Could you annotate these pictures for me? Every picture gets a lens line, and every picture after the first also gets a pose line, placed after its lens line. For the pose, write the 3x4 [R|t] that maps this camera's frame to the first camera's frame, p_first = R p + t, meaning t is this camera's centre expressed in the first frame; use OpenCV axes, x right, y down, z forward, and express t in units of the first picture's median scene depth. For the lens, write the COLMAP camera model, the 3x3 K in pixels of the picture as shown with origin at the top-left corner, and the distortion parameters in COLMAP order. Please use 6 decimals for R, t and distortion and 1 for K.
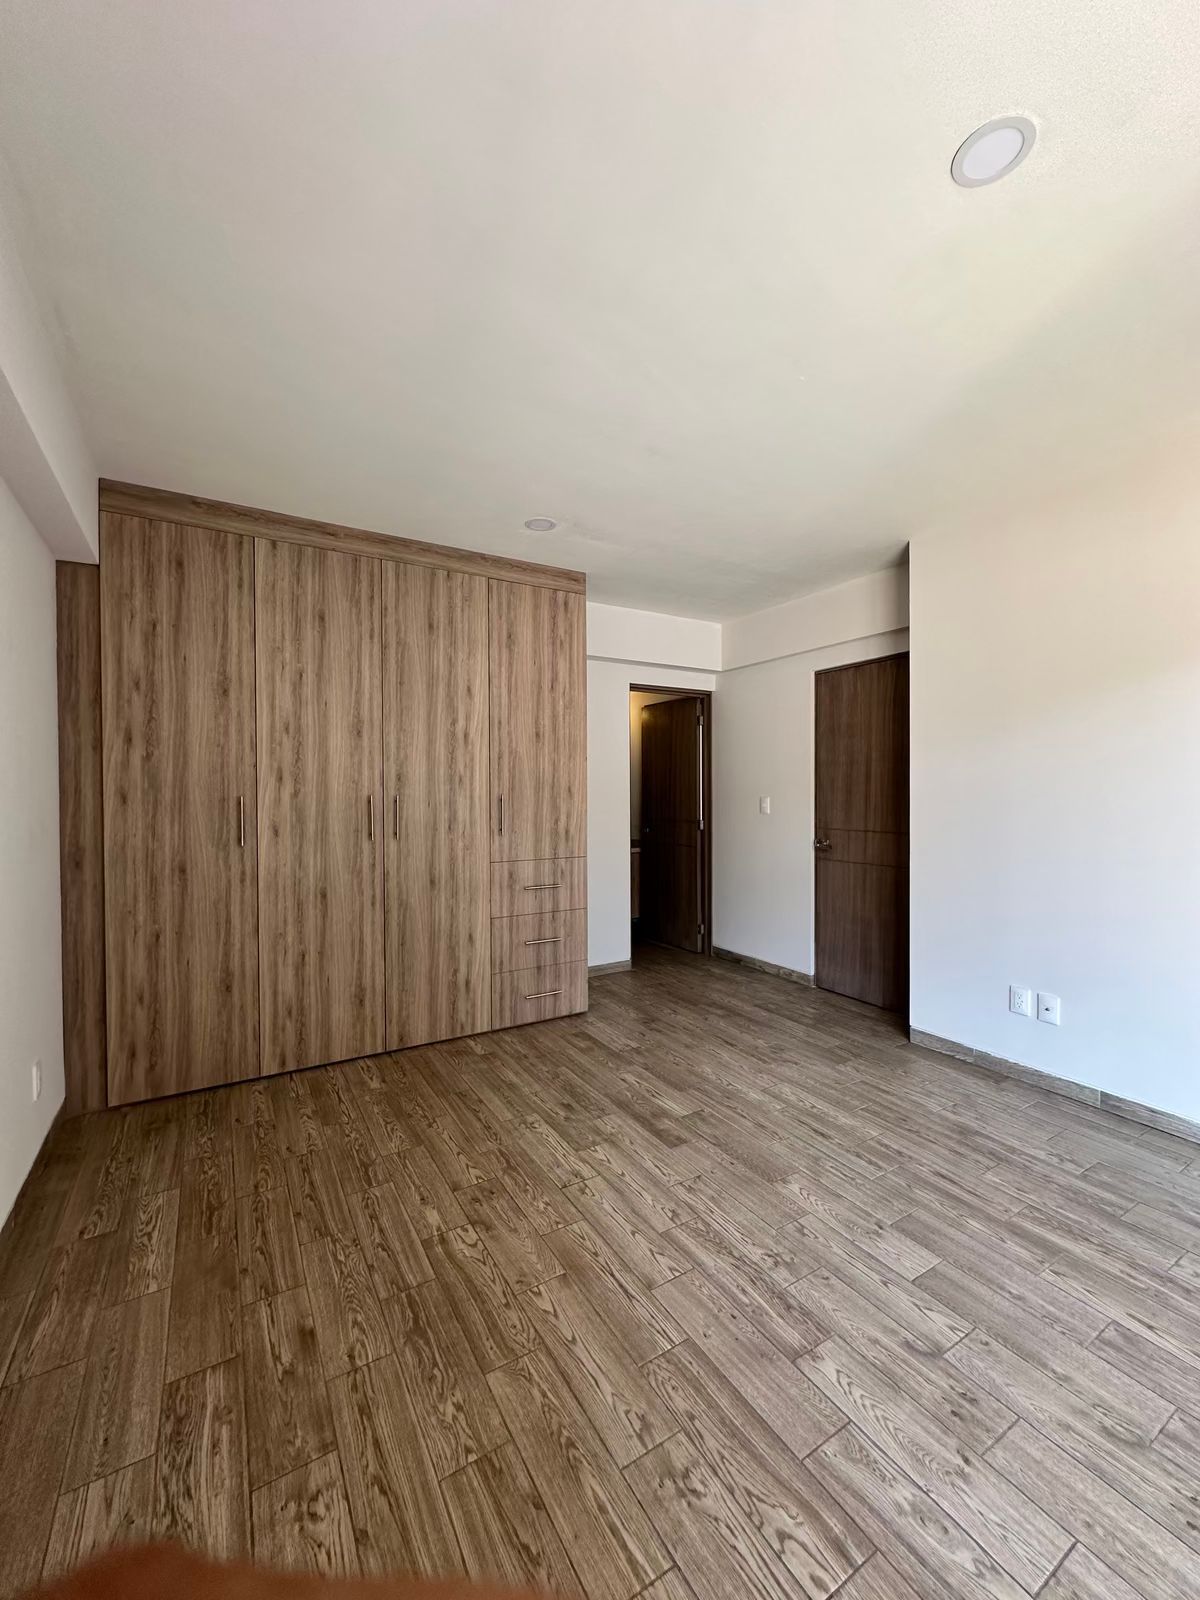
lens RADIAL K [[645.5, 0, 599.5], [0, 645.5, 796.6], [0, 0, 1]] dist [-0.002863, 0.000685]
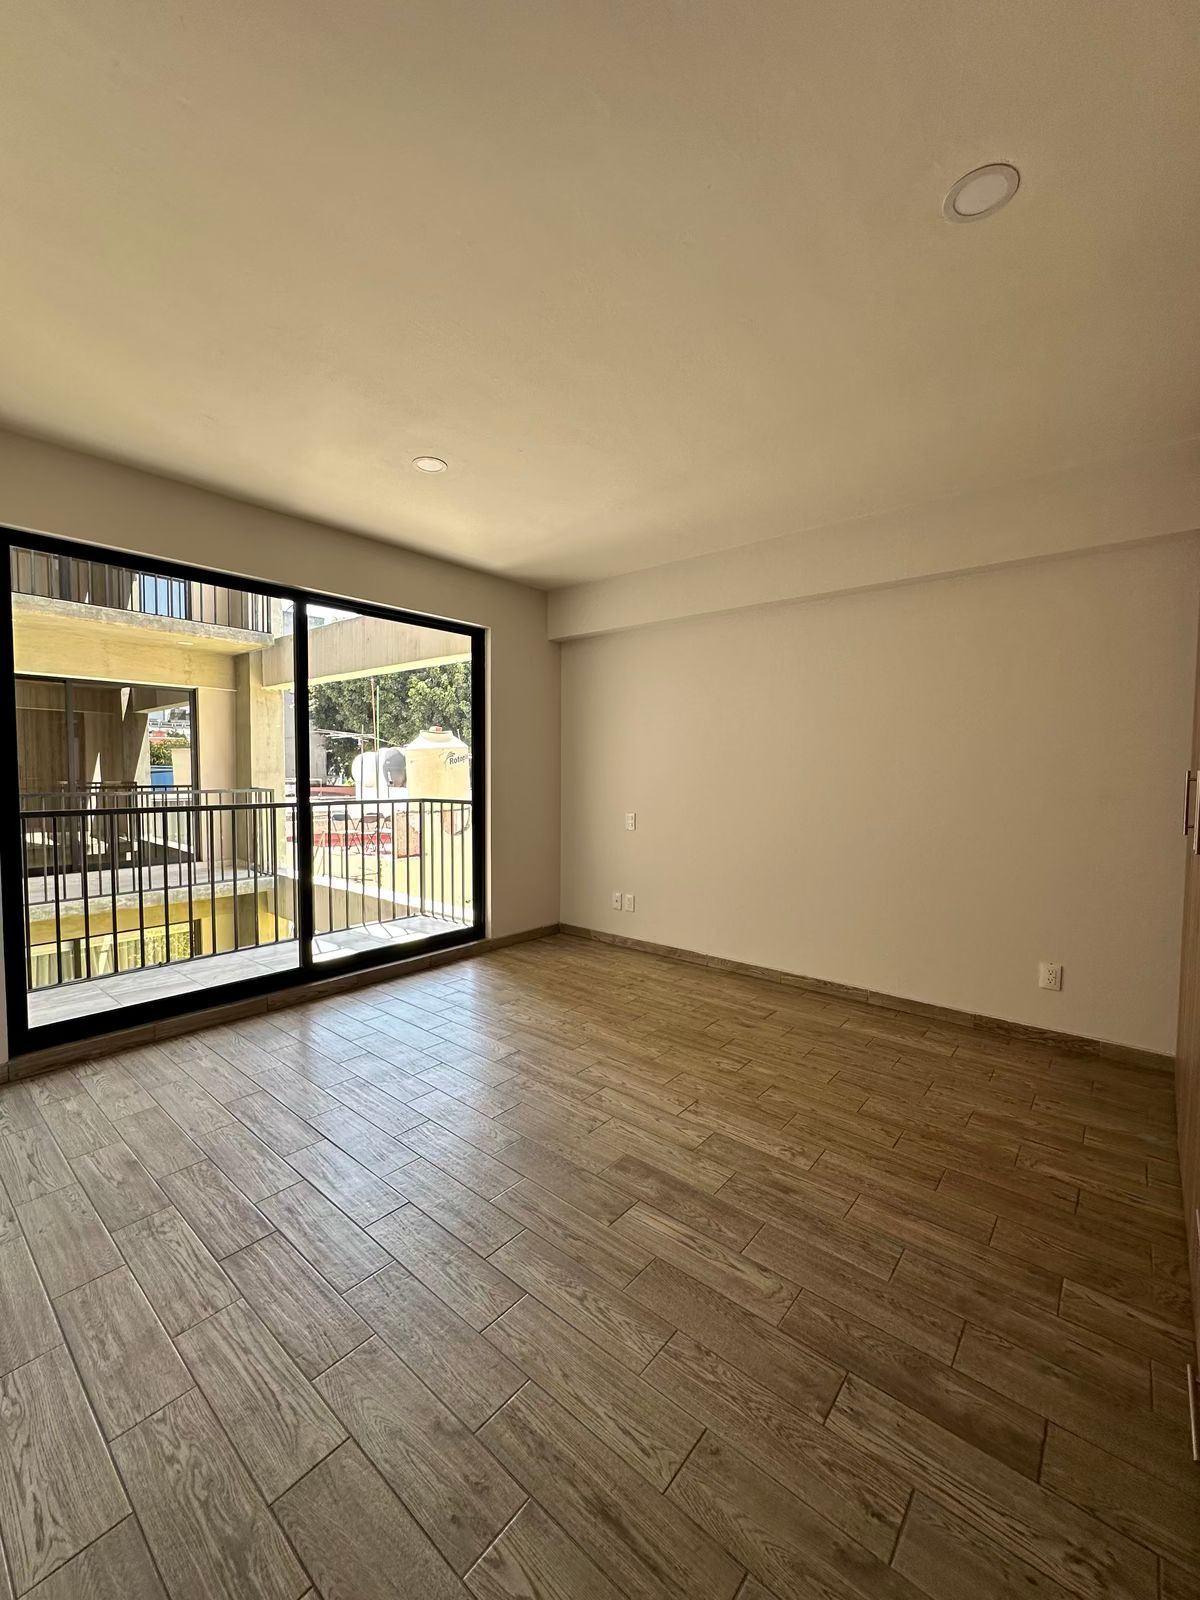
lens RADIAL K [[645.5, 0, 601.5], [0, 645.5, 796.8], [0, 0, 1]] dist [-0.002863, 0.000685]
pose [[-0.945891, 0.013839, -0.324189, 0.475285], [-0.004047, 0.998509, 0.054435, -0.011493], [0.324459, 0.052802, -0.944425, 1.995639]]
